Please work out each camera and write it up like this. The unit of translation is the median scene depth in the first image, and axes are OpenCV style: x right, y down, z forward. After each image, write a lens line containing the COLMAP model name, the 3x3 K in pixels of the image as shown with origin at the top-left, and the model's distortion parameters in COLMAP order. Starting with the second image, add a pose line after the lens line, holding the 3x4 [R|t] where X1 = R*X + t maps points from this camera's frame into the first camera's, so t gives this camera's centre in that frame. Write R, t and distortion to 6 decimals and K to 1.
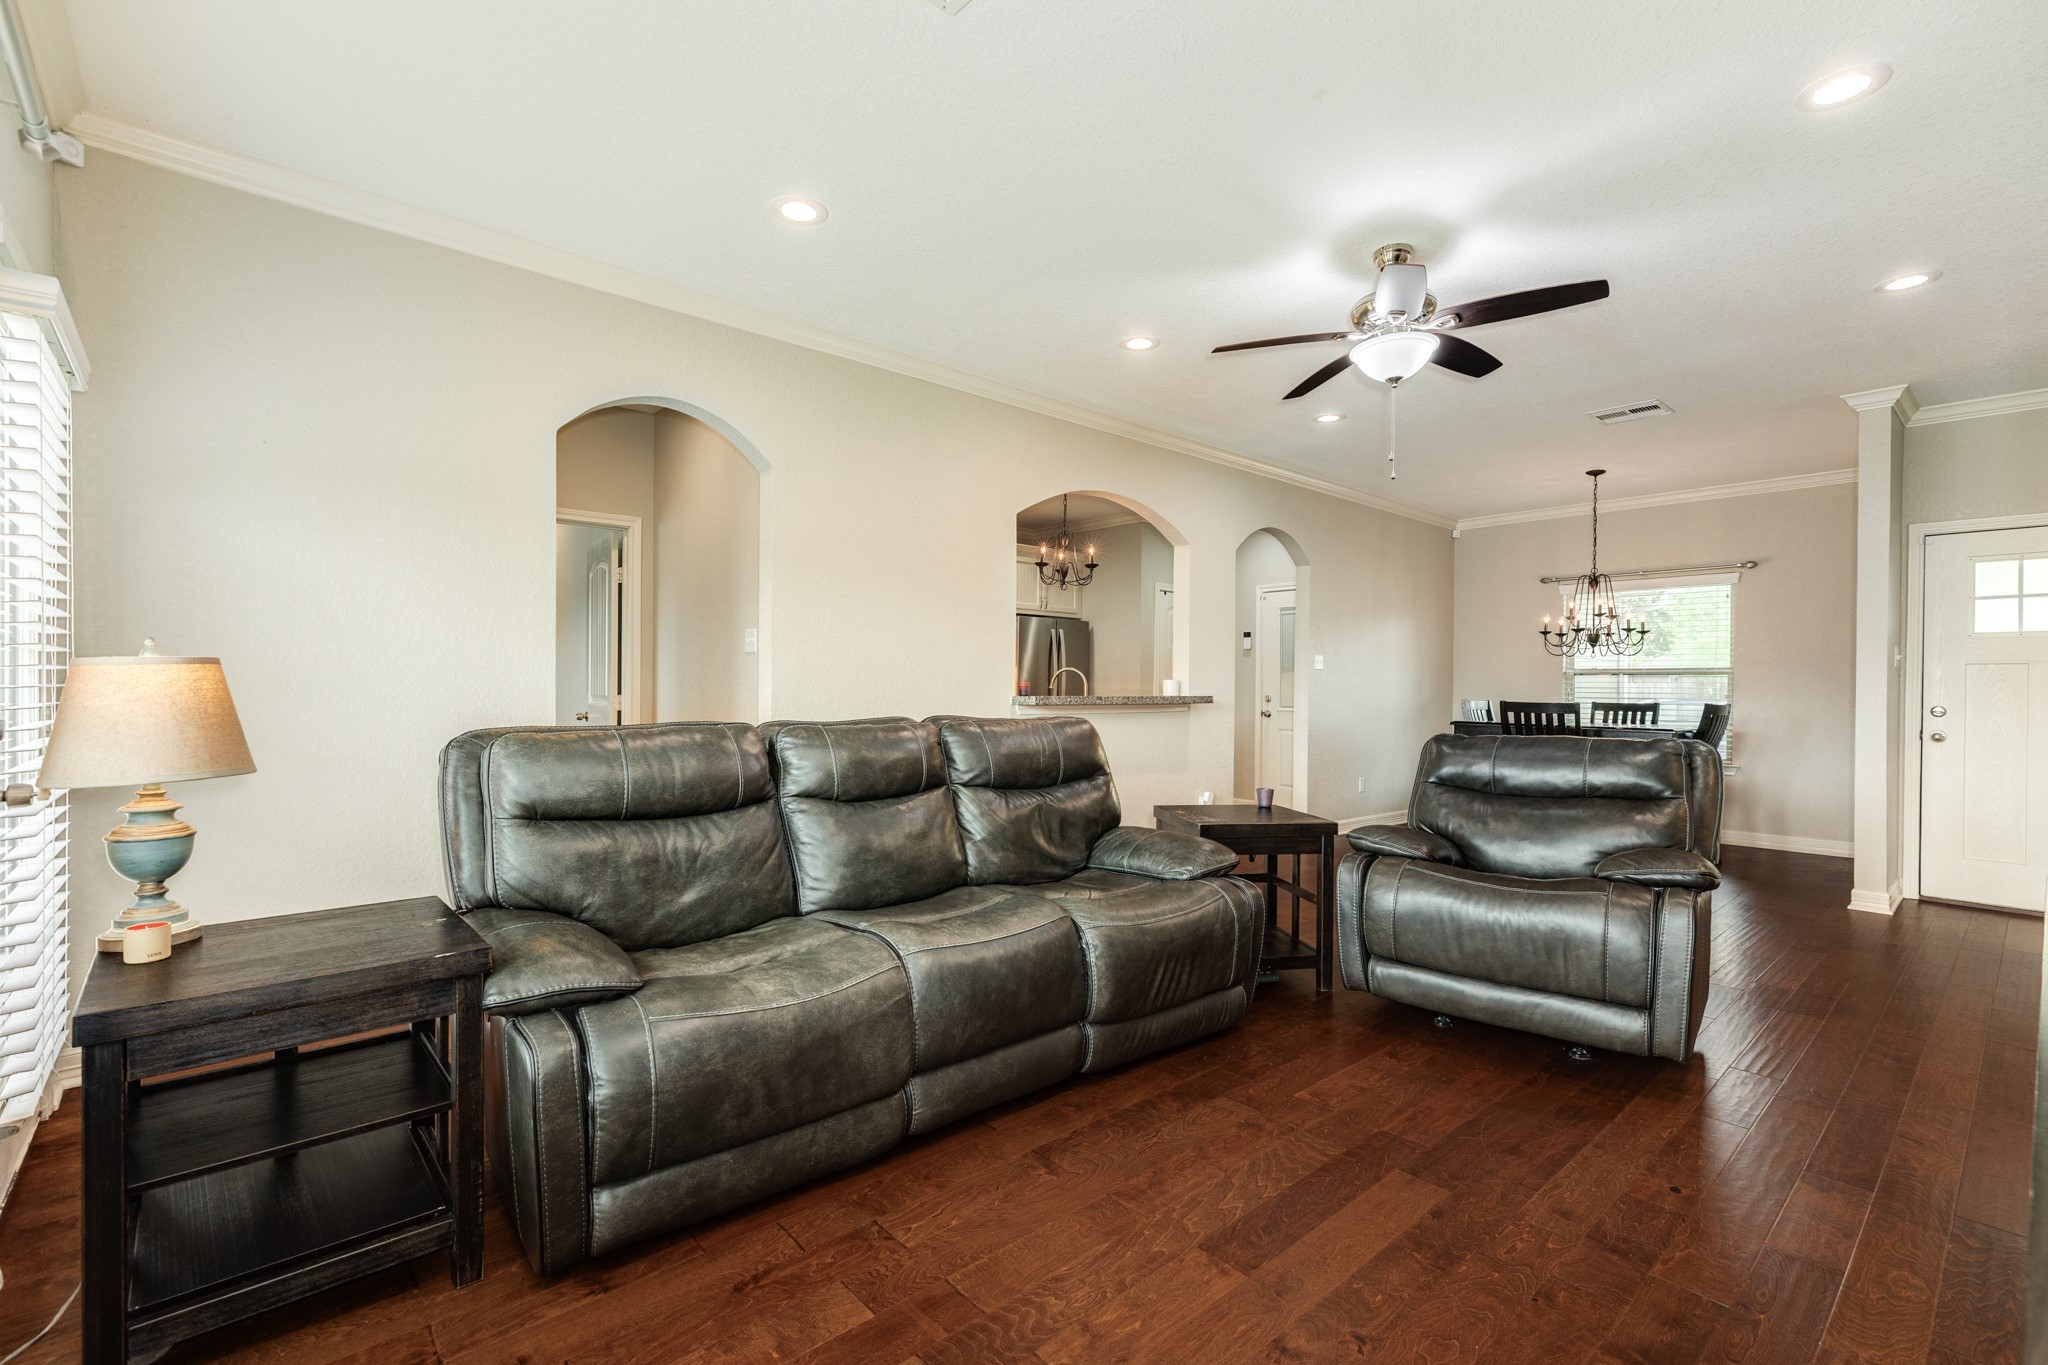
lens RADIAL K [[908.8, 0, 1026.0], [0, 908.8, 690.0], [0, 0, 1]] dist [0.003019, -0.000274]
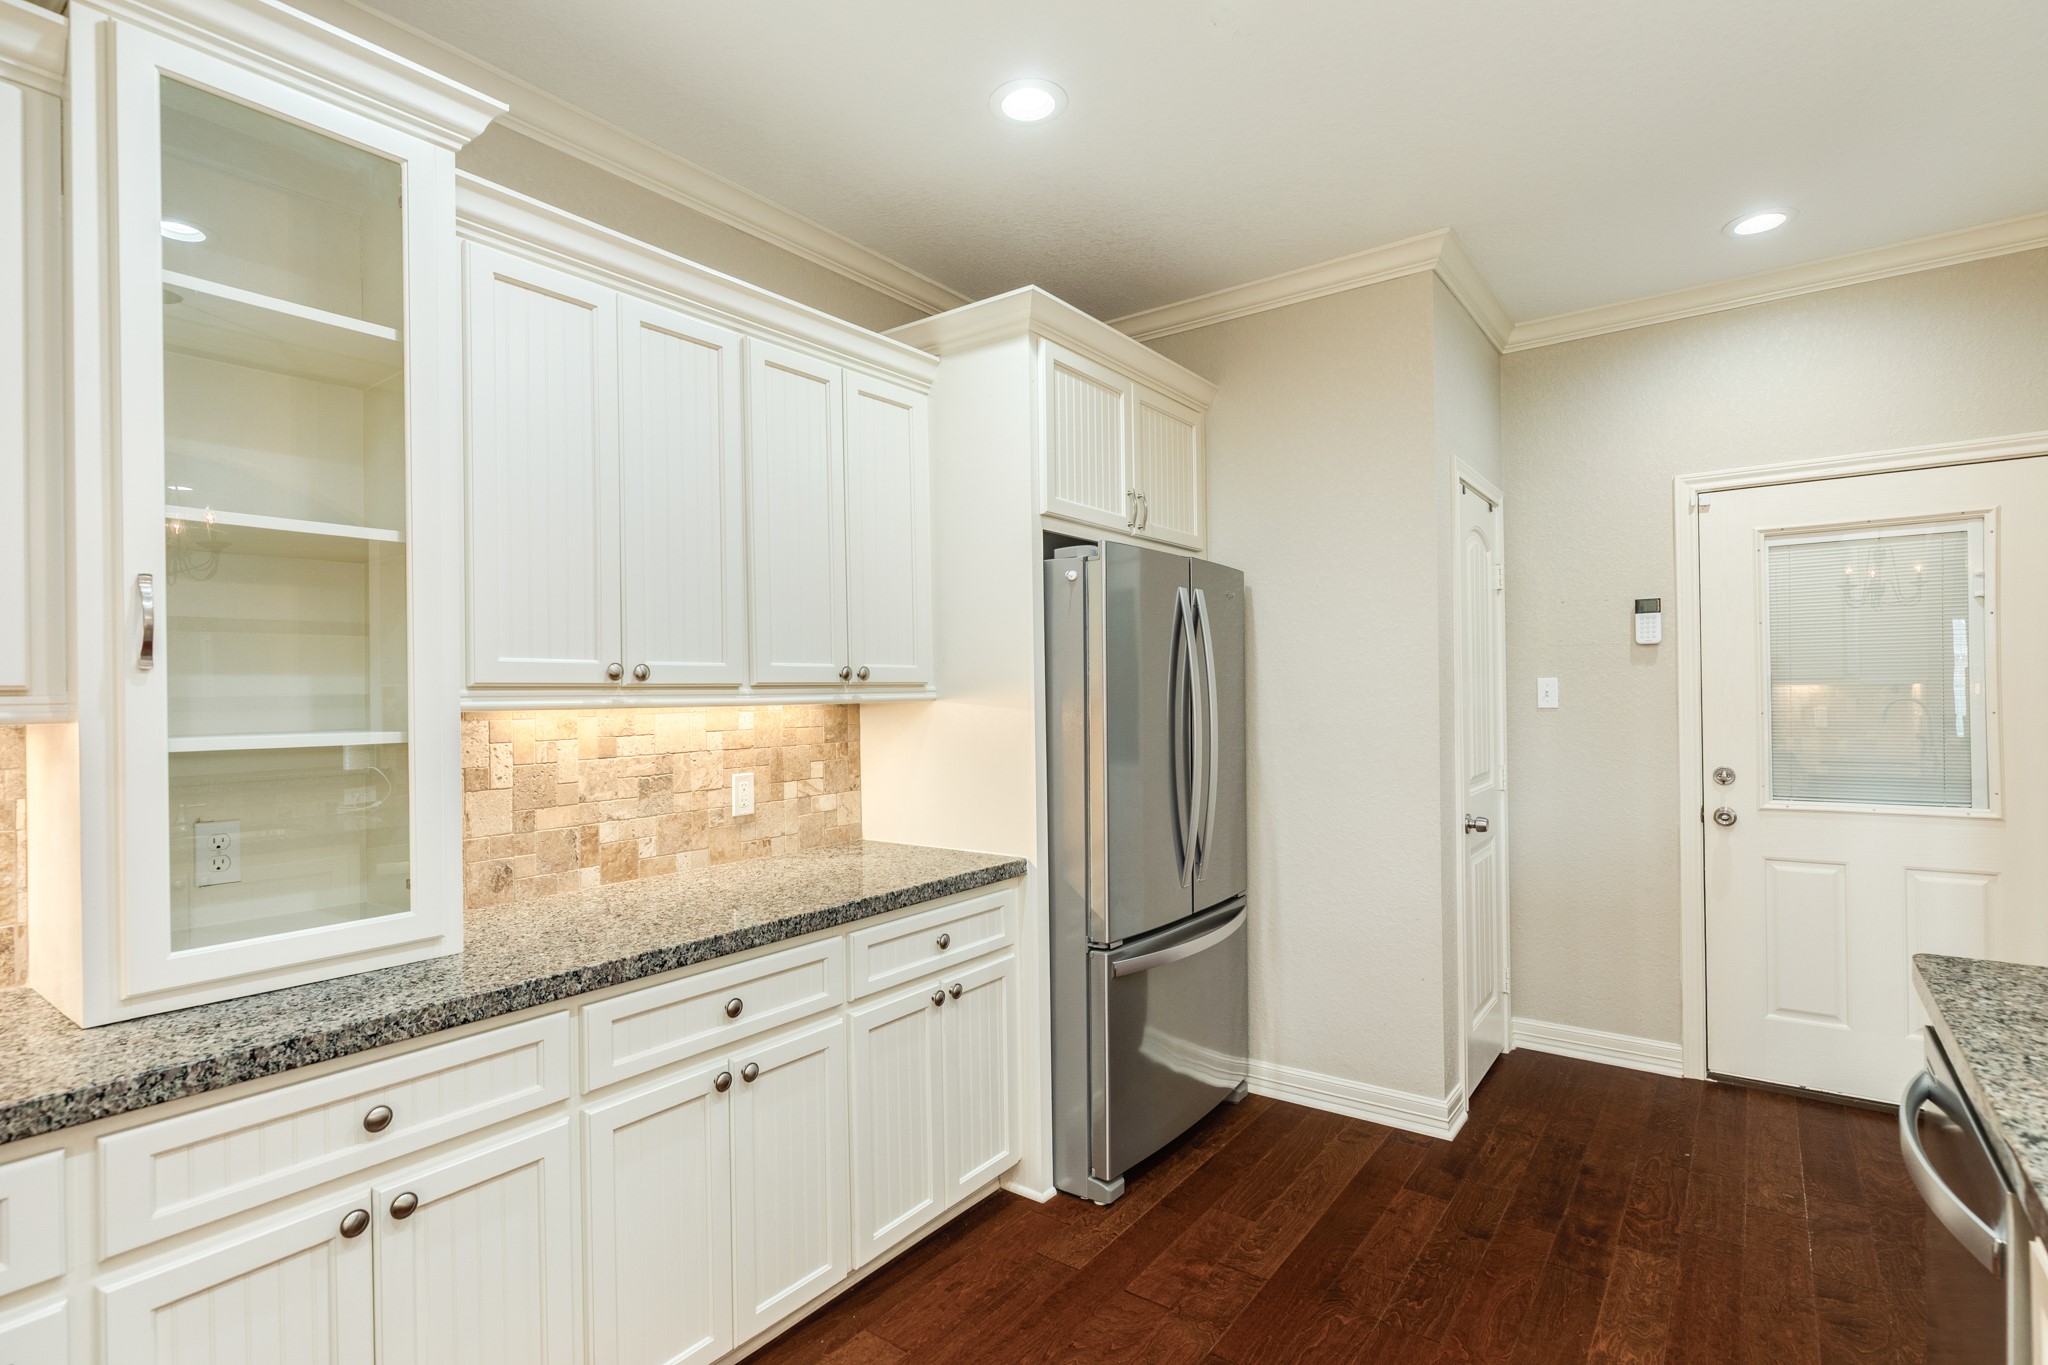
lens RADIAL K [[1000.9, 0, 1022.1], [0, 1000.9, 689.1], [0, 0, 1]] dist [-0.003356, -0.000173]
pose [[0.977981, -0.018236, 0.207894, -0.119936], [0.020451, 0.999755, -0.008509, -0.034026], [-0.207687, 0.012573, 0.978114, 0.790436]]
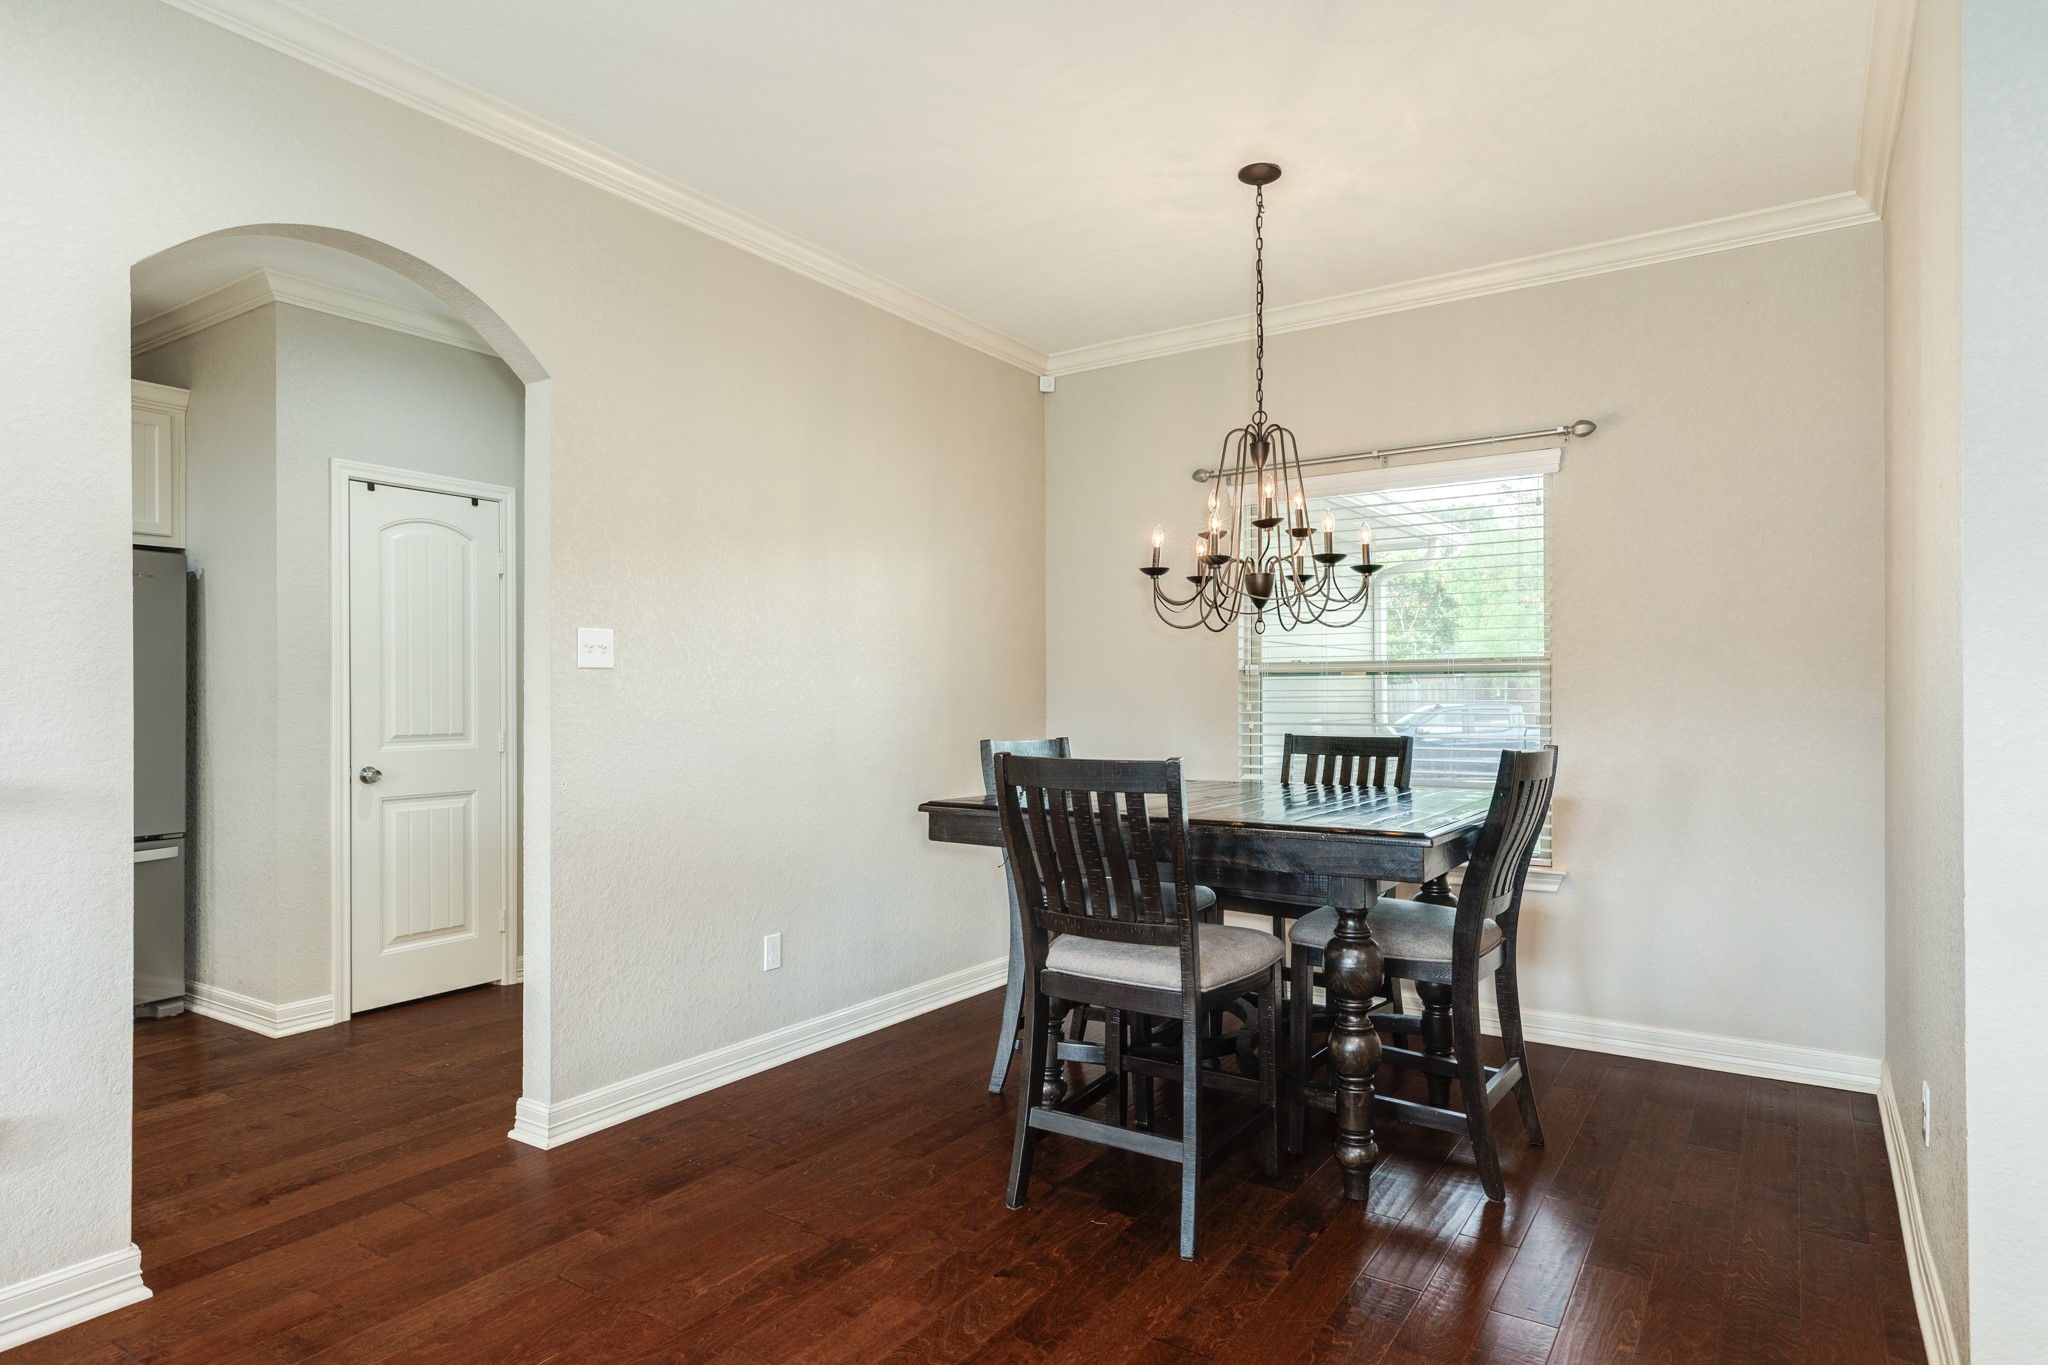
lens RADIAL K [[1154.0, 0, 1030.3], [0, 1154.0, 685.5], [0, 0, 1]] dist [0.002693, 0.000096]
pose [[0.968462, -0.009001, 0.248997, 0.378951], [0.012474, 0.999846, -0.012373, -0.006424], [-0.248847, 0.015089, 0.968425, 0.504676]]
